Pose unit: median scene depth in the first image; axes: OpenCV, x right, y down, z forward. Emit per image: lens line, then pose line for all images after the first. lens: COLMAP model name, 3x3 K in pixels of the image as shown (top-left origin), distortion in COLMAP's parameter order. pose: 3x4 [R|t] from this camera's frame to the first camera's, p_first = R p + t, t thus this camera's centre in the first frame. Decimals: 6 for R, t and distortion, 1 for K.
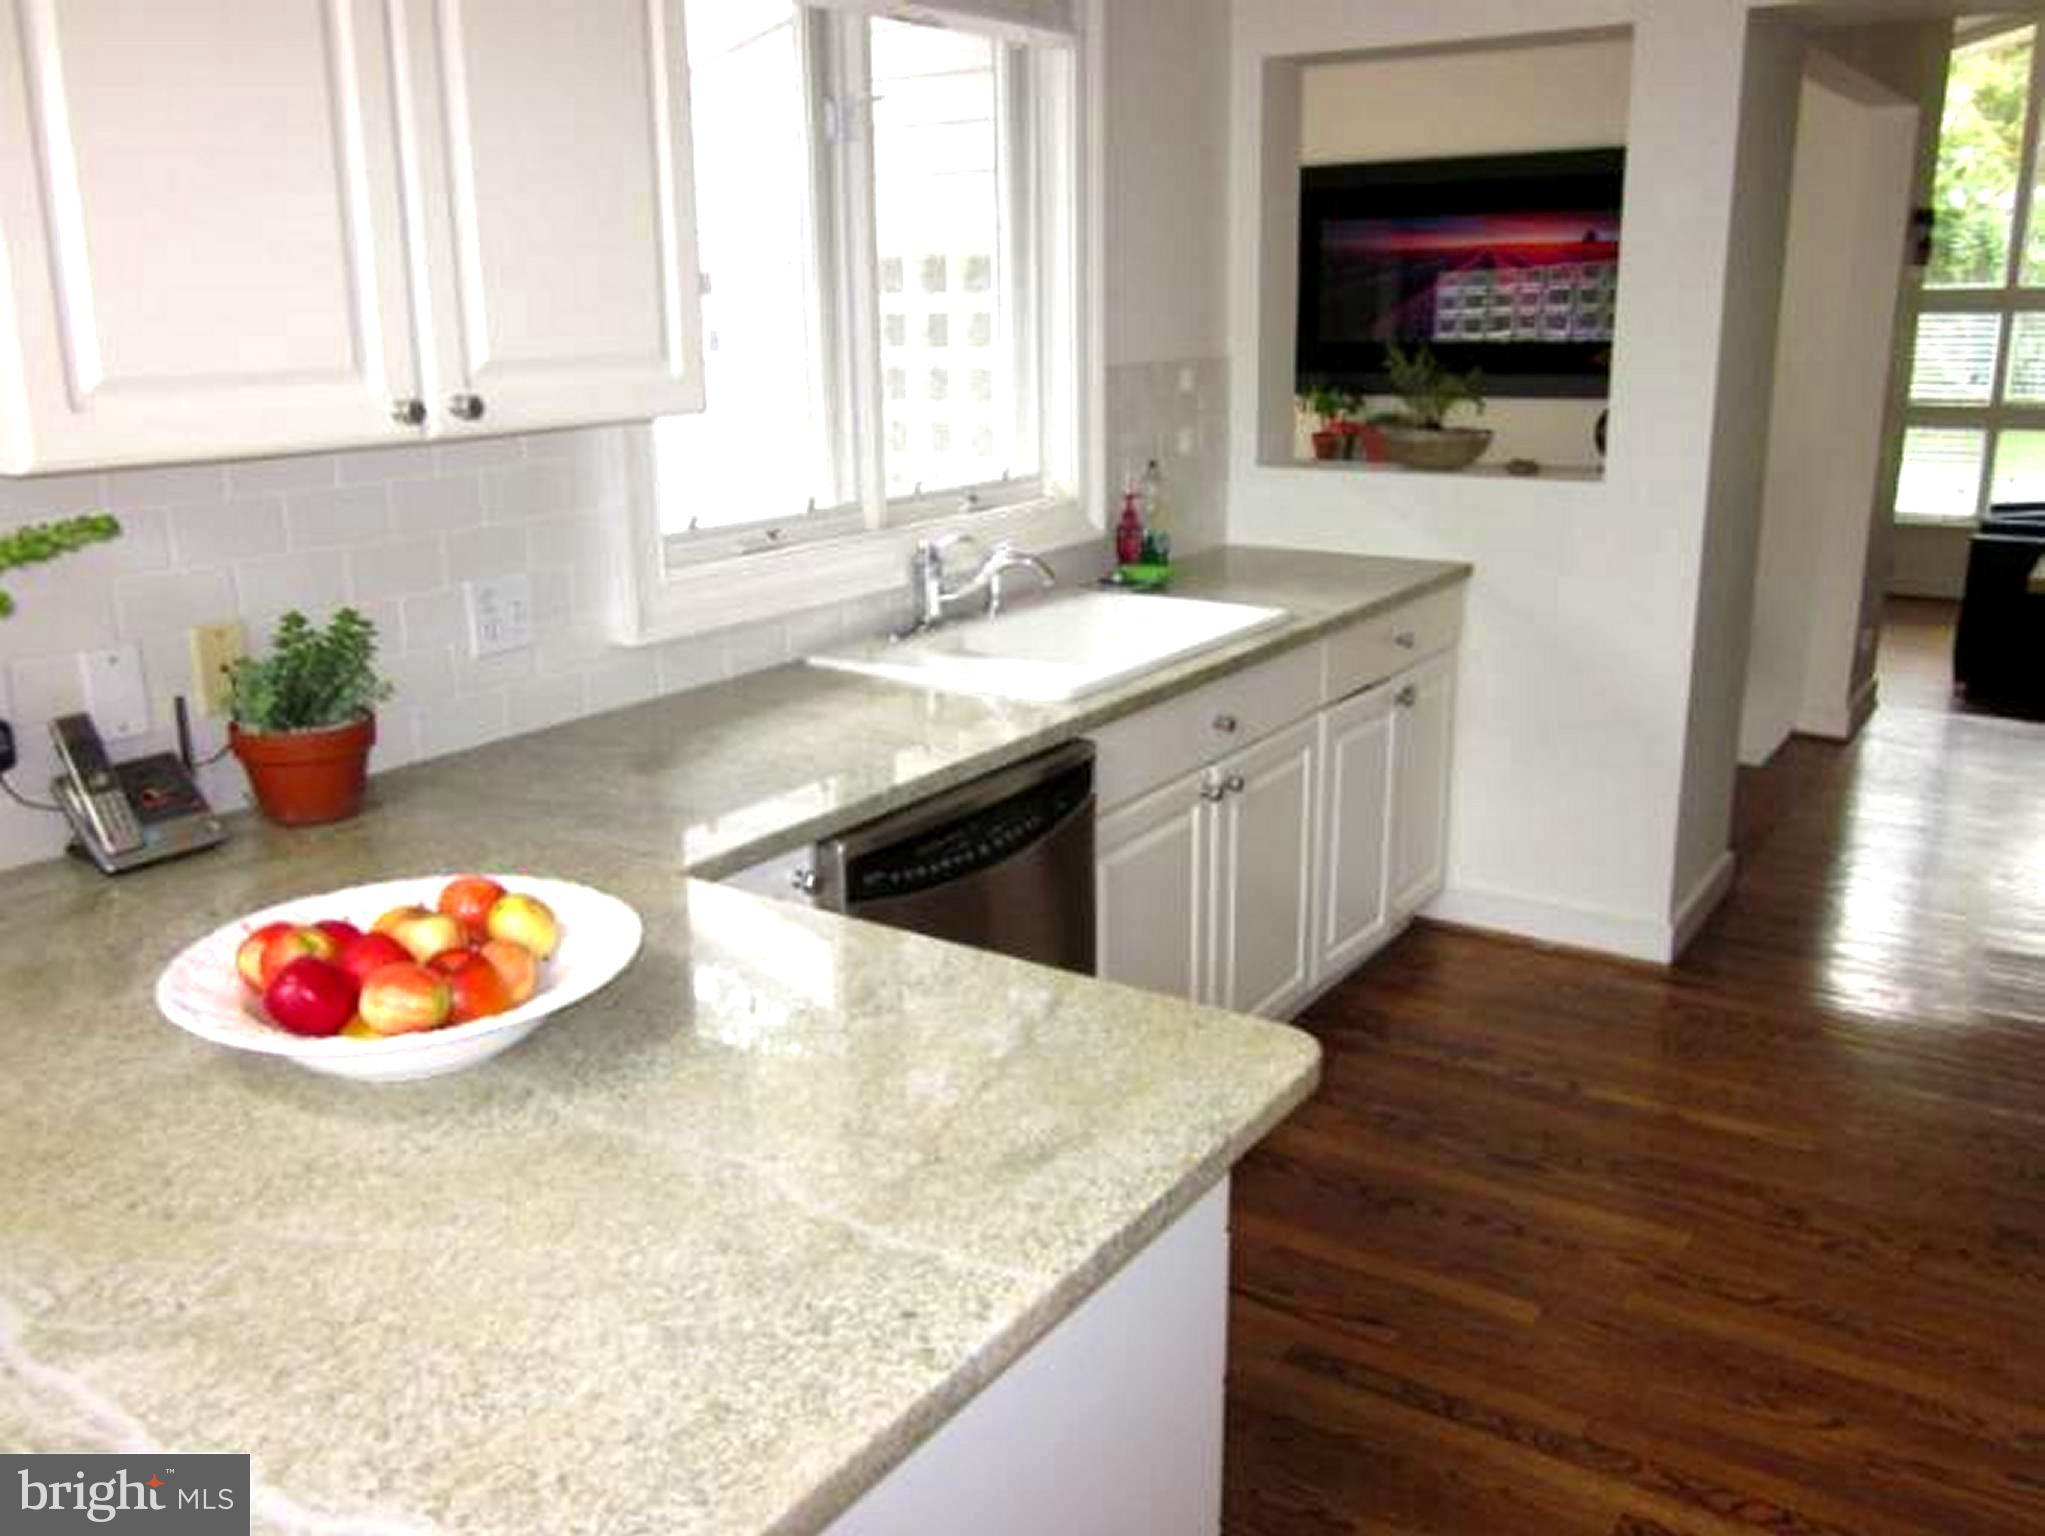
lens RADIAL K [[1770.3, 0, 1025.1], [0, 1770.3, 749.4], [0, 0, 1]] dist [-0.007472, -0.010624]
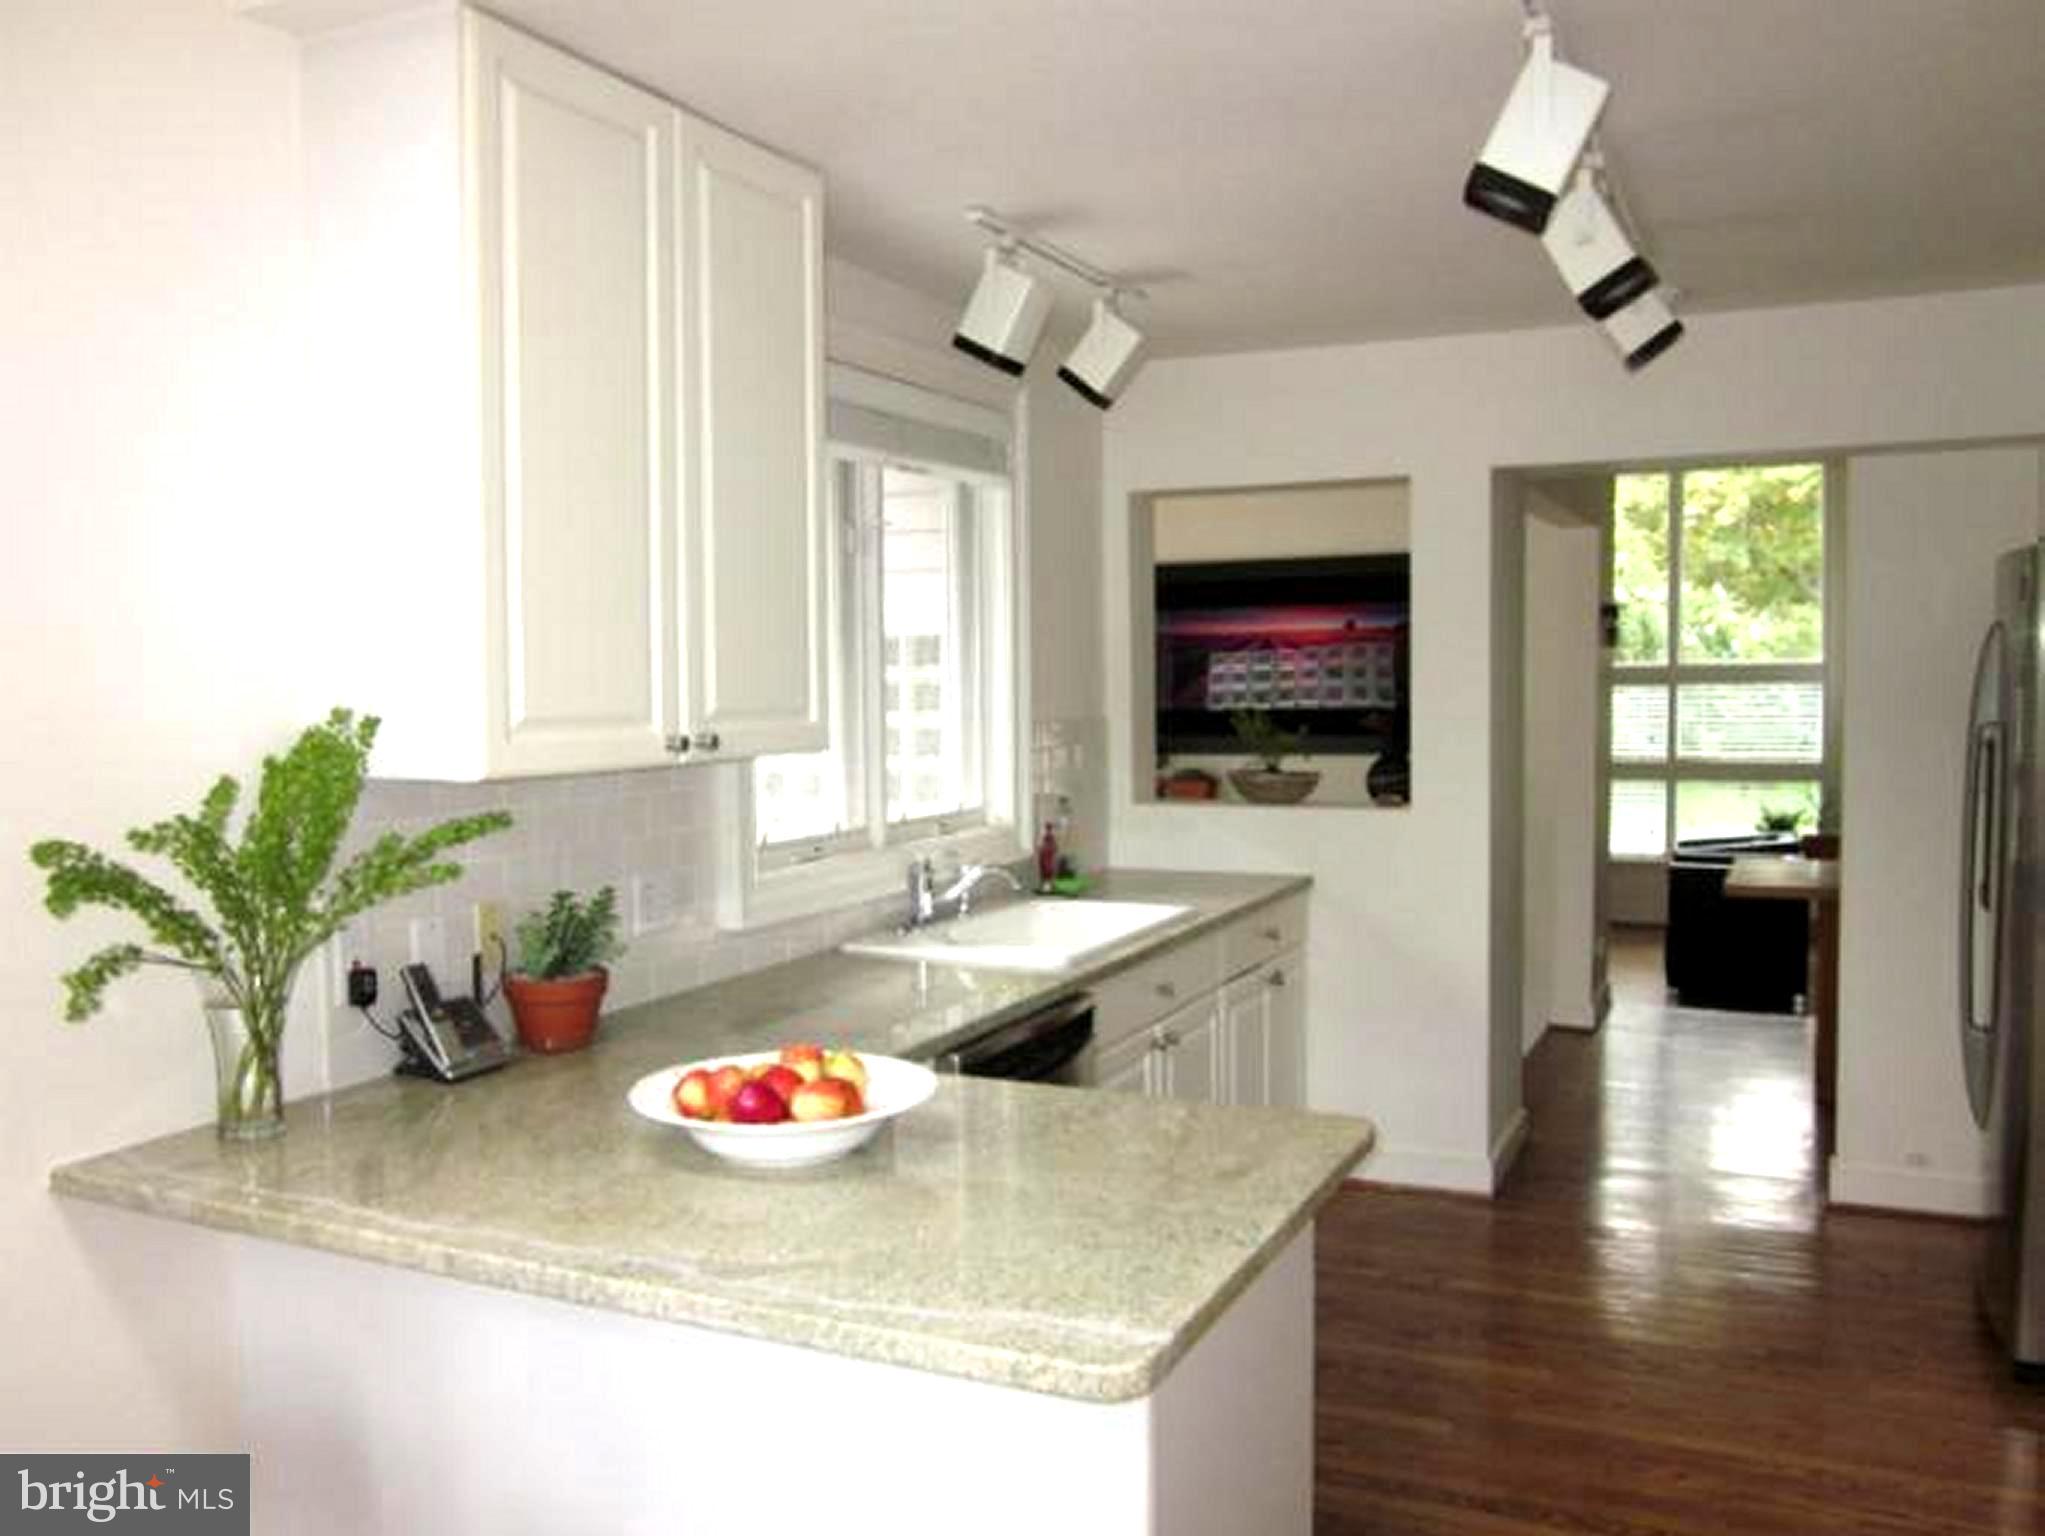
lens RADIAL K [[1732.7, 0, 1019.5], [0, 1732.7, 753.4], [0, 0, 1]] dist [0.010057, -0.049256]
pose [[0.989854, -0.006768, 0.141925, -0.158652], [0.035646, 0.978749, -0.201941, 0.063340], [-0.137542, 0.204951, 0.969060, -0.229651]]
